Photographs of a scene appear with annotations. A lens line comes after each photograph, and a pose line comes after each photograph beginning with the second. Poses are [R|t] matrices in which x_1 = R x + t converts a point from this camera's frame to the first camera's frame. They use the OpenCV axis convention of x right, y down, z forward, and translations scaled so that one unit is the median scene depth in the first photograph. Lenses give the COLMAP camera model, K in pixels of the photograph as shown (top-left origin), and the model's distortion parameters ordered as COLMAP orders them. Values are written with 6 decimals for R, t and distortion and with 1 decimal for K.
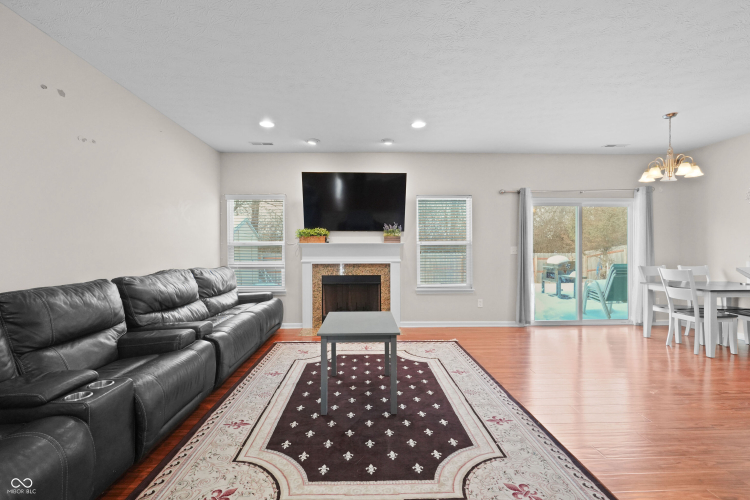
lens RADIAL K [[335.1, 0, 371.2], [0, 335.1, 249.2], [0, 0, 1]] dist [0.004217, -0.000420]
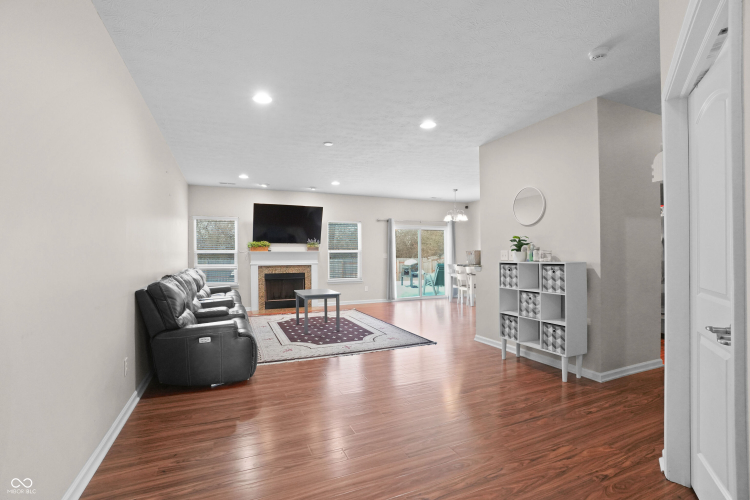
lens RADIAL K [[335.1, 0, 373.3], [0, 335.1, 251.2], [0, 0, 1]] dist [0.004217, -0.000420]
pose [[0.927623, 0.000758, 0.373517, -0.250968], [0.004981, 0.999884, -0.014400, 0.003690], [-0.373484, 0.015219, 0.927512, -0.520018]]
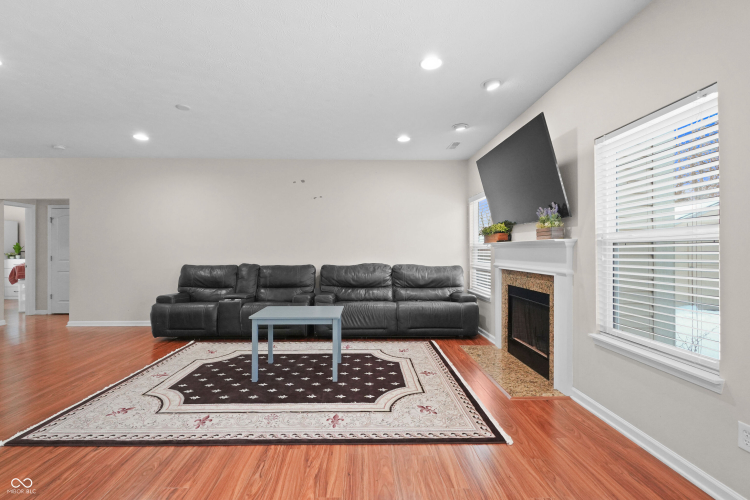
lens RADIAL K [[335.1, 0, 369.1], [0, 335.1, 251.7], [0, 0, 1]] dist [0.004217, -0.000420]
pose [[-0.009724, 0.004694, -0.999942, 0.620208], [-0.002477, 0.999986, 0.004718, 0.000083], [0.999950, 0.002522, -0.009712, 0.679919]]
